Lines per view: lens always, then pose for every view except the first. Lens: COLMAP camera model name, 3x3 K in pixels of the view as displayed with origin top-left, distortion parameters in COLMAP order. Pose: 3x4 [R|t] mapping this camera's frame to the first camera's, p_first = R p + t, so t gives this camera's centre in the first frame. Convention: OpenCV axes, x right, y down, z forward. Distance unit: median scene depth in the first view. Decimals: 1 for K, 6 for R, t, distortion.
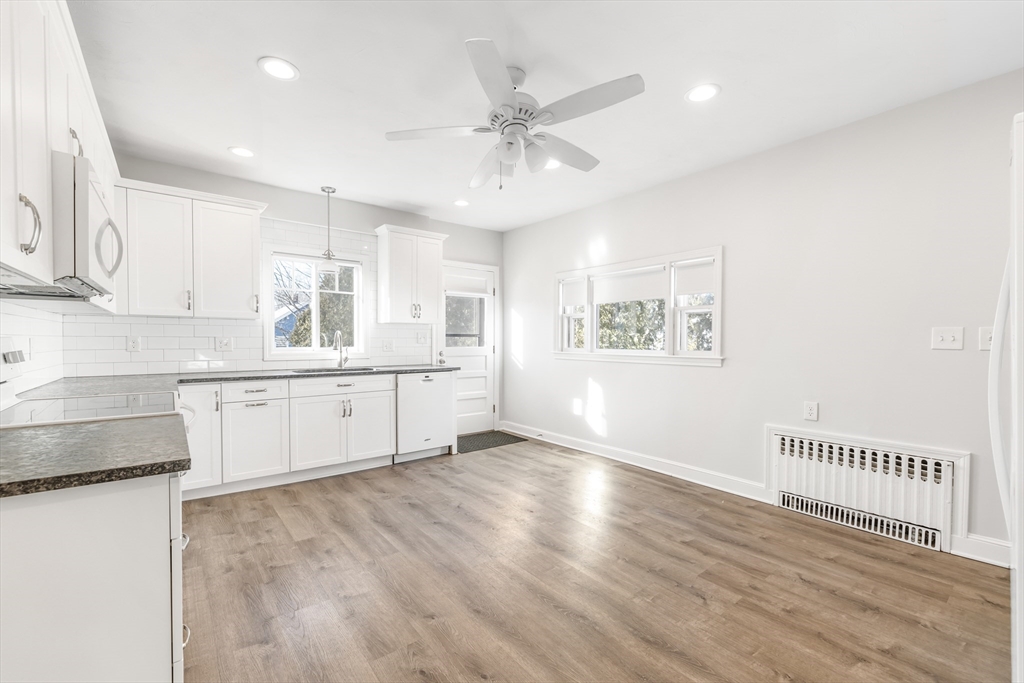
lens RADIAL K [[432.2, 0, 514.4], [0, 432.2, 330.2], [0, 0, 1]] dist [-0.000439, -0.000091]
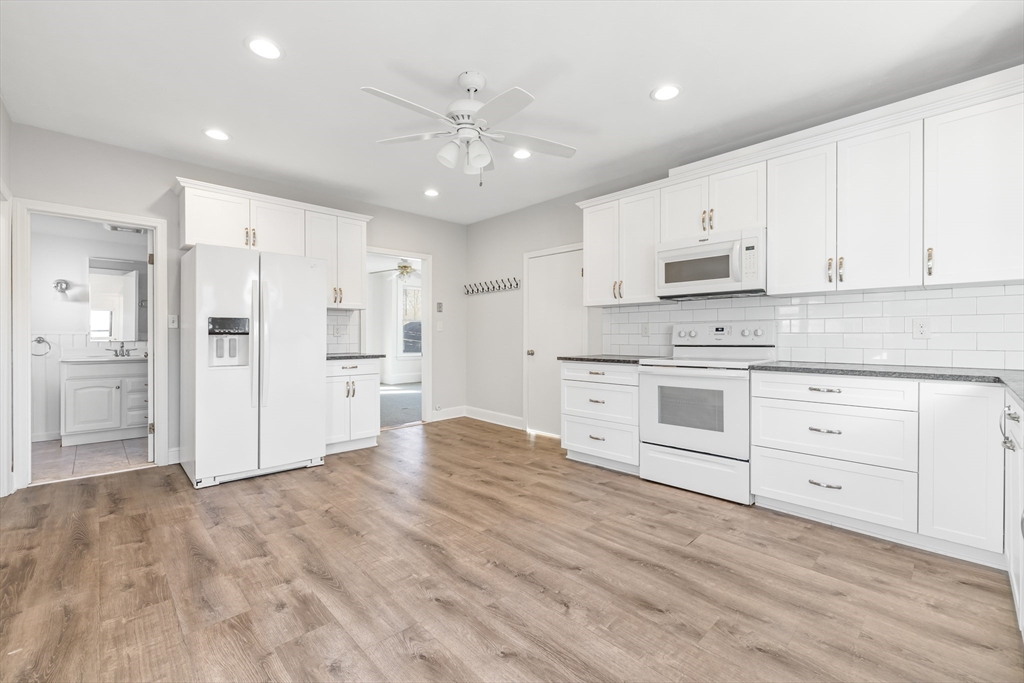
lens RADIAL K [[432.2, 0, 514.4], [0, 432.2, 330.2], [0, 0, 1]] dist [-0.000439, -0.000091]
pose [[-0.994689, -0.005882, -0.102758, -0.001850], [-0.002051, 0.999300, -0.037352, 0.086988], [0.102906, -0.036942, -0.994005, 1.965307]]
